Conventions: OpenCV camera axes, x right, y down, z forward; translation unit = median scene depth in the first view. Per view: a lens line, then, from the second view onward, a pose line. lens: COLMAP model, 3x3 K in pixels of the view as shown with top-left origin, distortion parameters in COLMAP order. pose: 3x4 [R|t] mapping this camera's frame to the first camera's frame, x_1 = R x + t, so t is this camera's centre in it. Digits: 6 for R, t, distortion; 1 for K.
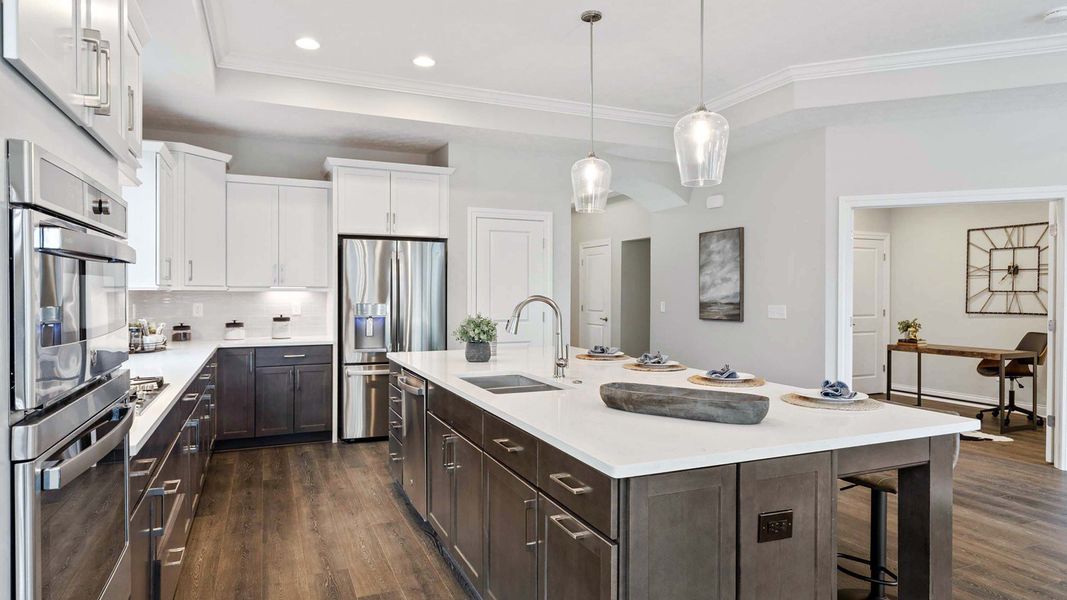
lens RADIAL K [[618.4, 0, 533.5], [0, 618.4, 300.0], [0, 0, 1]] dist [0.004485, 0.000719]
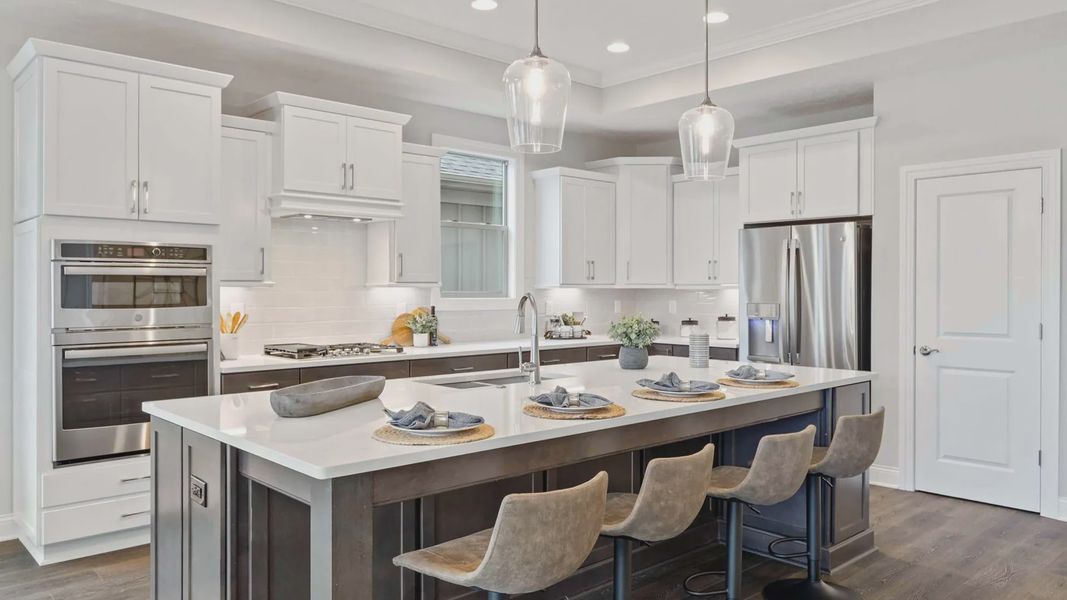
lens RADIAL K [[763.5, 0, 533.5], [0, 763.5, 300.0], [0, 0, 1]] dist [-0.002744, -0.002808]
pose [[0.332511, 0.009845, -0.943048, 0.604095], [-0.007484, 0.999942, 0.007800, -0.004289], [0.943070, 0.004464, 0.332565, 0.346696]]
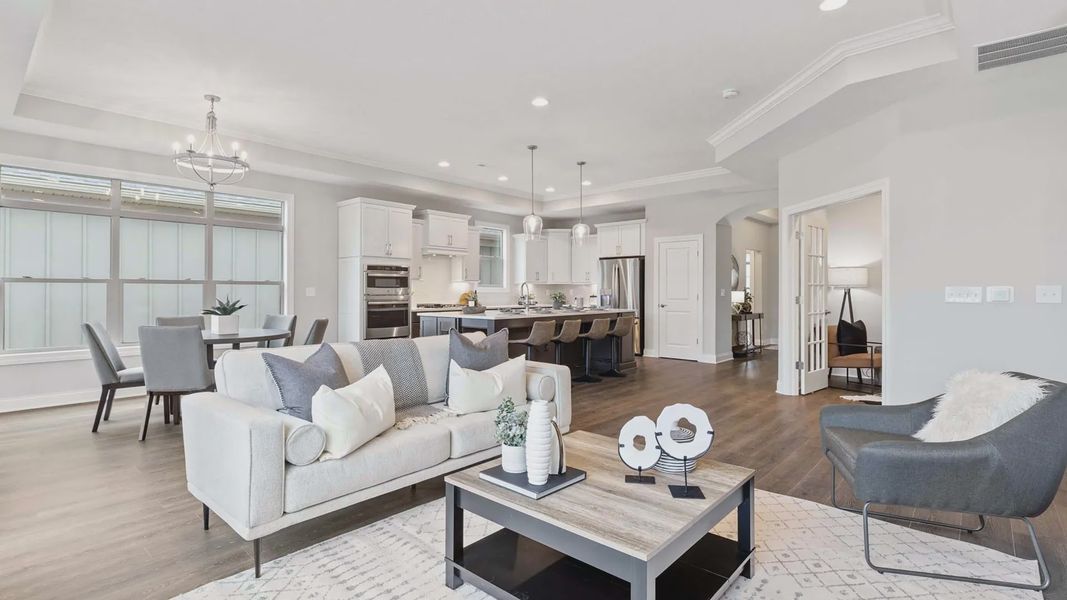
lens RADIAL K [[499.9, 0, 533.5], [0, 499.9, 300.0], [0, 0, 1]] dist [0.002015, 0.000462]
pose [[0.426098, 0.012371, -0.904593, 1.187278], [-0.006856, 0.999922, 0.010446, 0.027119], [0.904651, 0.001751, 0.426149, 0.021227]]
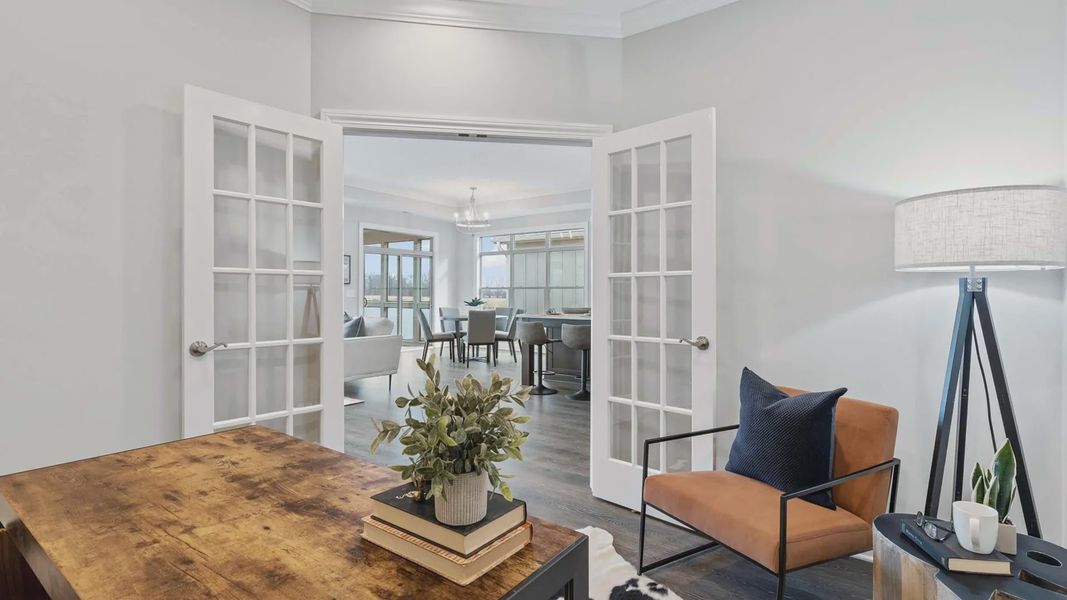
lens RADIAL K [[499.9, 0, 533.5], [0, 499.9, 300.0], [0, 0, 1]] dist [0.002015, 0.000462]
pose [[-0.860430, 0.010172, -0.509468, 0.802055], [0.000714, 0.999824, 0.018758, 0.013681], [0.509569, 0.015776, -0.860285, 1.347098]]
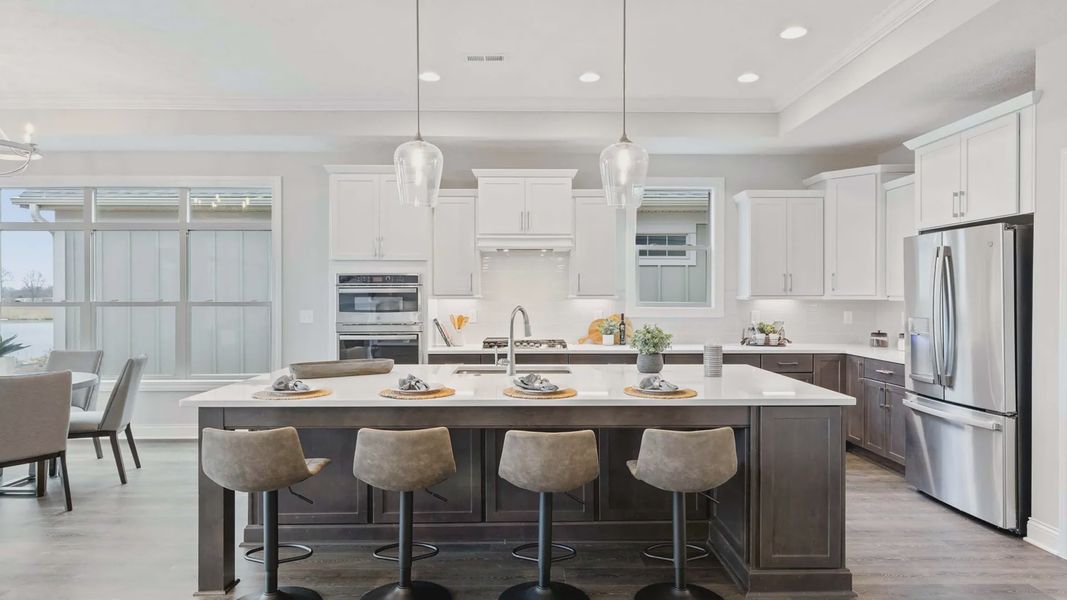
lens RADIAL K [[618.4, 0, 533.5], [0, 618.4, 300.0], [0, 0, 1]] dist [0.004485, 0.000719]
pose [[-0.379520, 0.003917, -0.925175, 0.622683], [-0.008584, 0.999933, 0.007754, -0.017305], [0.925144, 0.010884, -0.379461, 0.825627]]
